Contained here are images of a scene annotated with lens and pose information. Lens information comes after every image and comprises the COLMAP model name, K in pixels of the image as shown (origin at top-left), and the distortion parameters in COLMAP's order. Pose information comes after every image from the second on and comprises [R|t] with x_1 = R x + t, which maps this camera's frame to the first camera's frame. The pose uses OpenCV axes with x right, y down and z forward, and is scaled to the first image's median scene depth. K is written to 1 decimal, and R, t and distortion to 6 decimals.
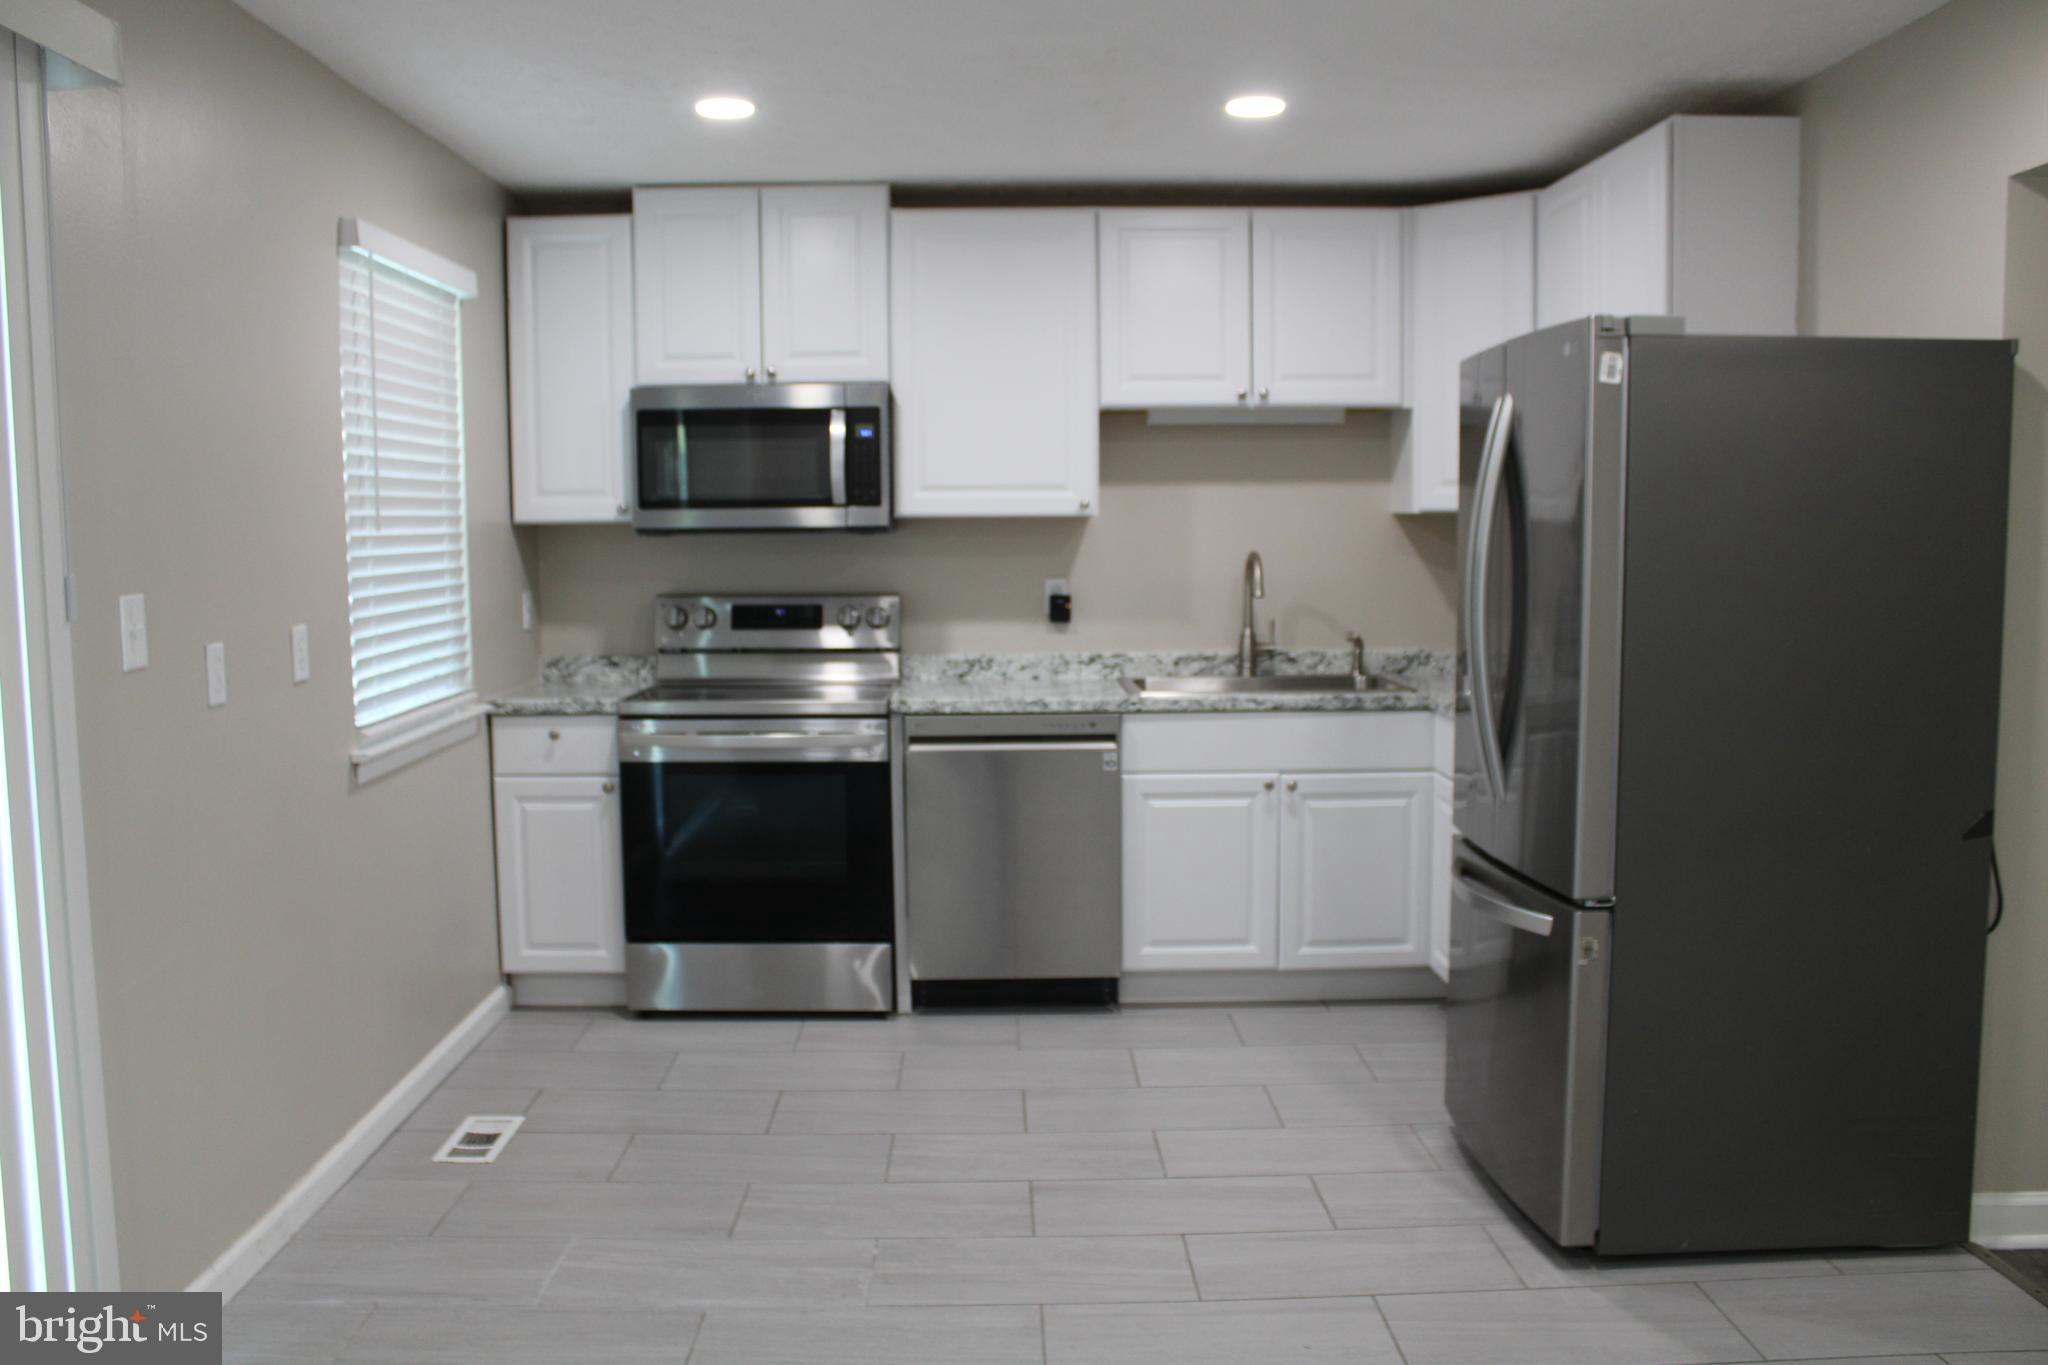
lens RADIAL K [[1717.1, 0, 1020.4], [0, 1717.1, 685.7], [0, 0, 1]] dist [-0.152249, 0.105016]
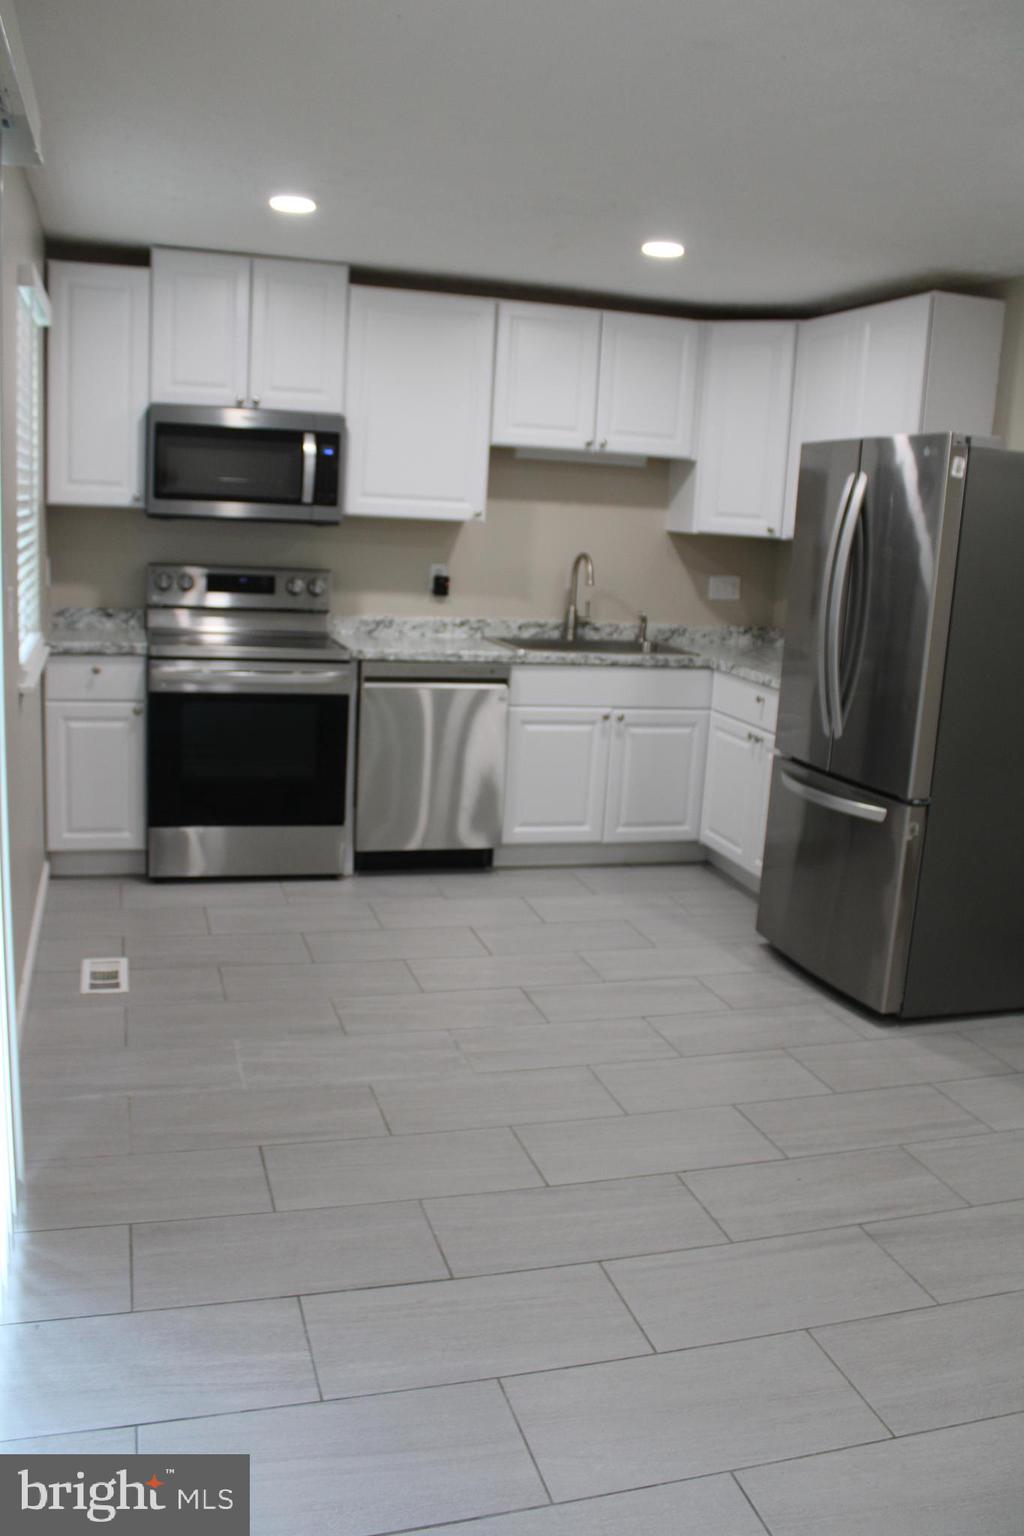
lens RADIAL K [[1287.8, 0, 514.5], [0, 1287.8, 766.1], [0, 0, 1]] dist [-0.152249, 0.105016]
pose [[0.960497, 0.007340, 0.278192, -0.233898], [-0.036942, 0.994168, 0.101317, -0.008323], [-0.275826, -0.107592, 0.955167, -0.029774]]
